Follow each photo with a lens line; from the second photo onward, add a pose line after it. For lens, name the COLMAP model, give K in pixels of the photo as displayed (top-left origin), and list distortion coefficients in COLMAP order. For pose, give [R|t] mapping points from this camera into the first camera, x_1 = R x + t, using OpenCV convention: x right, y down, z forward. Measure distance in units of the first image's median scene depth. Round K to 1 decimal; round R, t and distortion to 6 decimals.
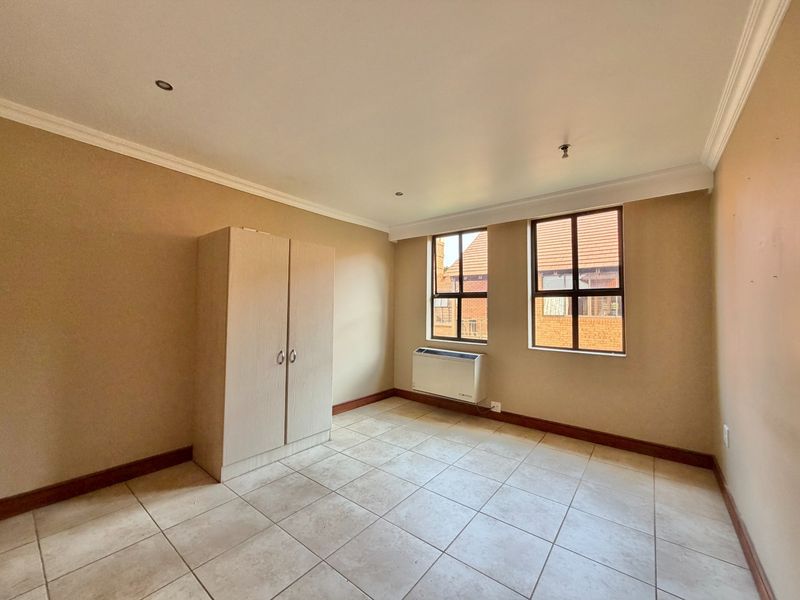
lens RADIAL K [[320.4, 0, 402.5], [0, 320.4, 305.4], [0, 0, 1]] dist [0.001813, -0.000433]
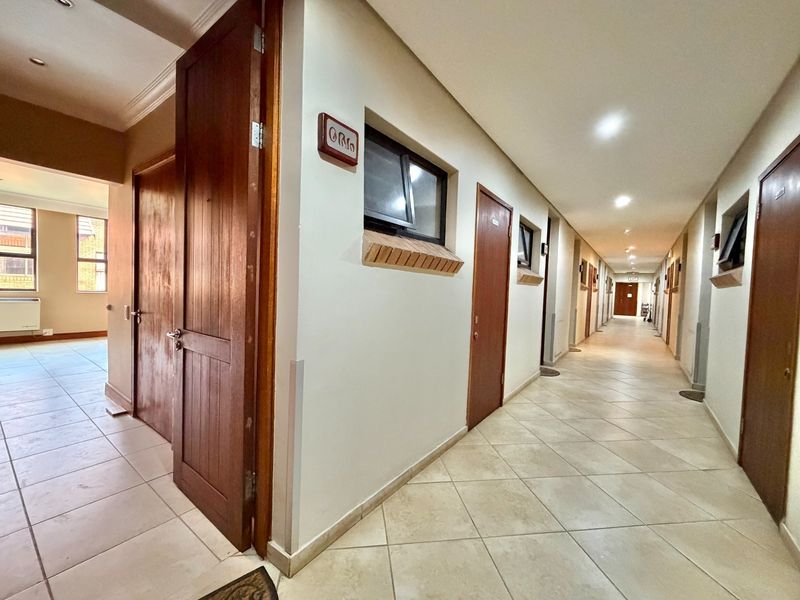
lens RADIAL K [[320.4, 0, 402.5], [0, 320.4, 299.4], [0, 0, 1]] dist [0.001813, -0.000433]
pose [[-0.069259, -0.056332, 0.996007, -1.425684], [-0.055298, 0.997086, 0.052548, -0.011753], [-0.996065, -0.051438, -0.072172, -0.593454]]
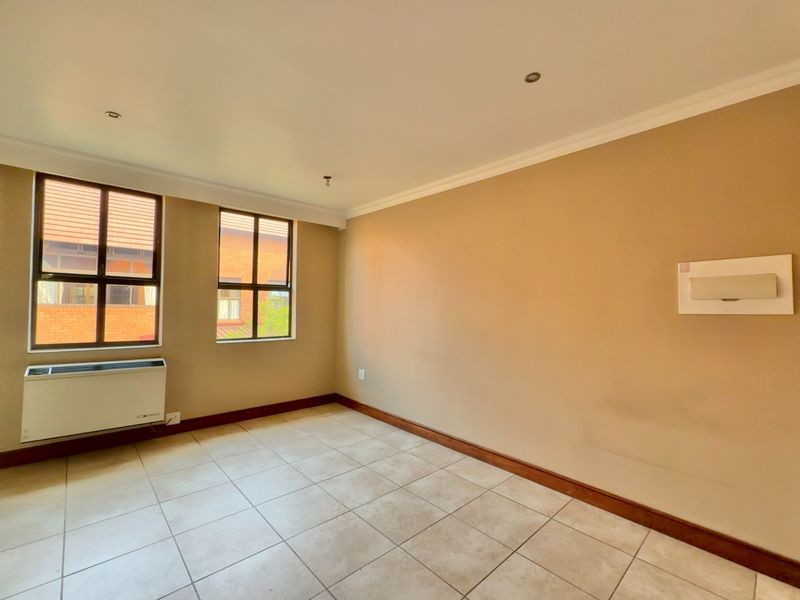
lens RADIAL K [[346.8, 0, 401.0], [0, 346.8, 303.7], [0, 0, 1]] dist [-0.002405, 0.000483]
pose [[0.161562, -0.001083, 0.986862, -0.532153], [-0.027299, 0.999612, 0.005567, -0.001595], [-0.986485, -0.027840, 0.161470, 0.305684]]
